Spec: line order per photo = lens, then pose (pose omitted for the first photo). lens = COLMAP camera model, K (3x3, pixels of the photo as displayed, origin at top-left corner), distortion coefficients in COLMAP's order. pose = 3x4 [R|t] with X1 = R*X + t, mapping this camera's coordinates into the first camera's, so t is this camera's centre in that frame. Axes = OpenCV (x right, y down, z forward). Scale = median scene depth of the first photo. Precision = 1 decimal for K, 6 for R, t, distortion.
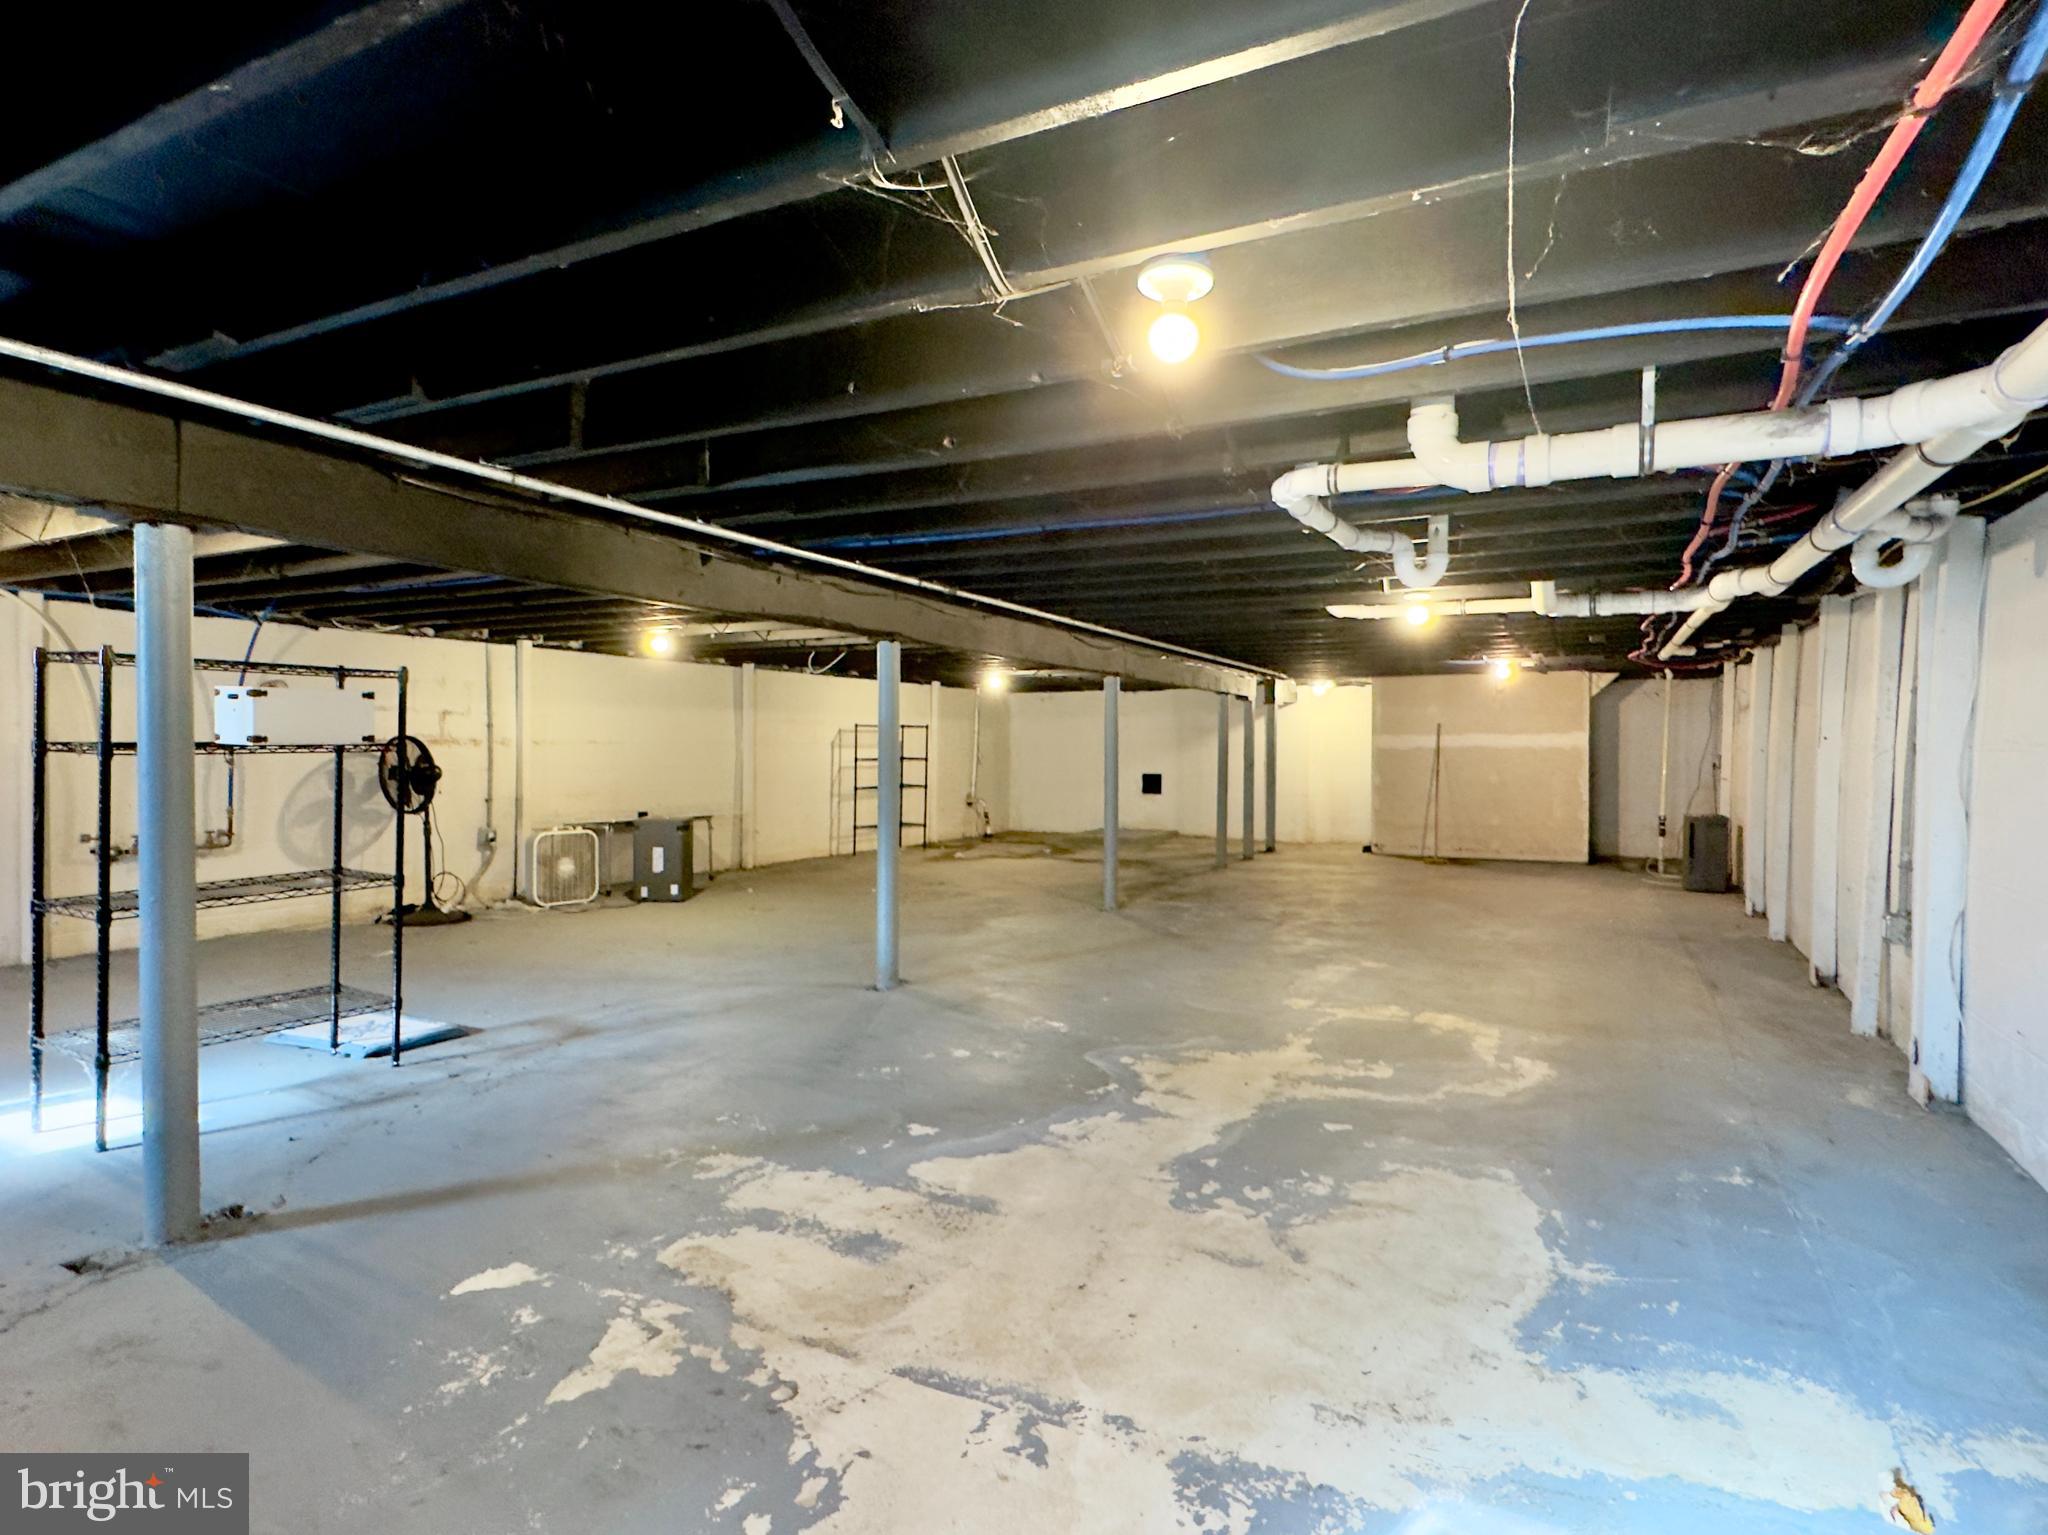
lens RADIAL K [[1030.7, 0, 1013.6], [0, 1030.7, 739.9], [0, 0, 1]] dist [-0.000401, -0.000195]
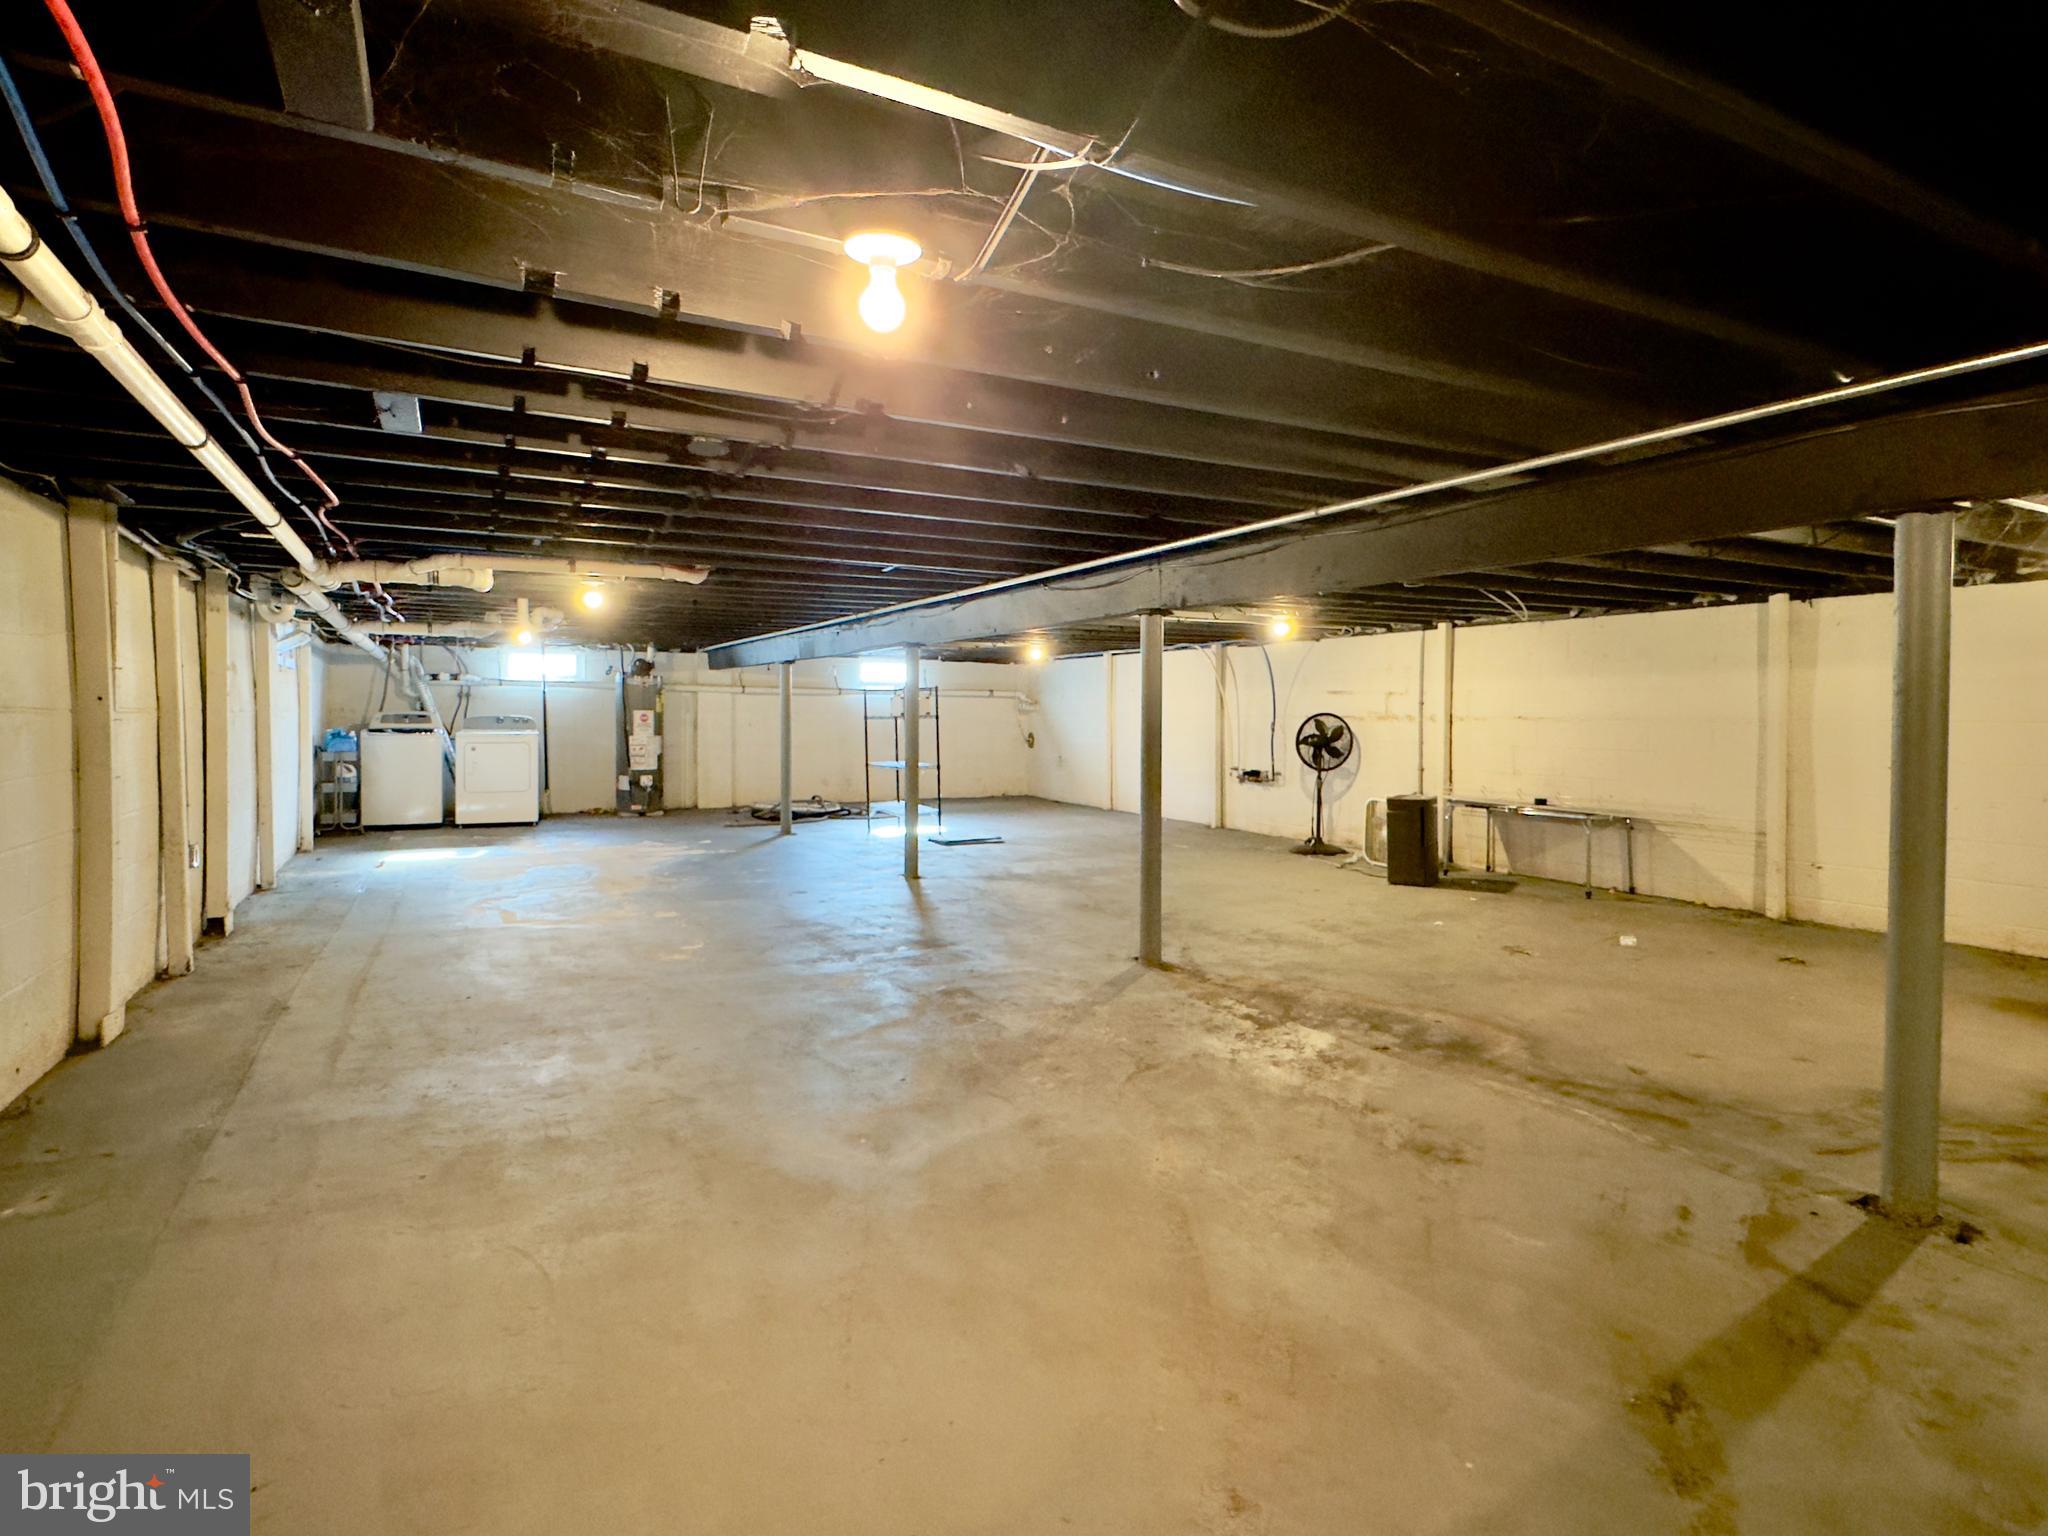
lens RADIAL K [[1030.7, 0, 1013.6], [0, 1030.7, 740.4], [0, 0, 1]] dist [-0.000401, -0.000195]
pose [[-0.567455, 0.011950, -0.823318, 0.751496], [-0.001476, 0.999878, 0.015530, 0.011085], [0.823403, 0.010028, -0.567368, 1.413878]]
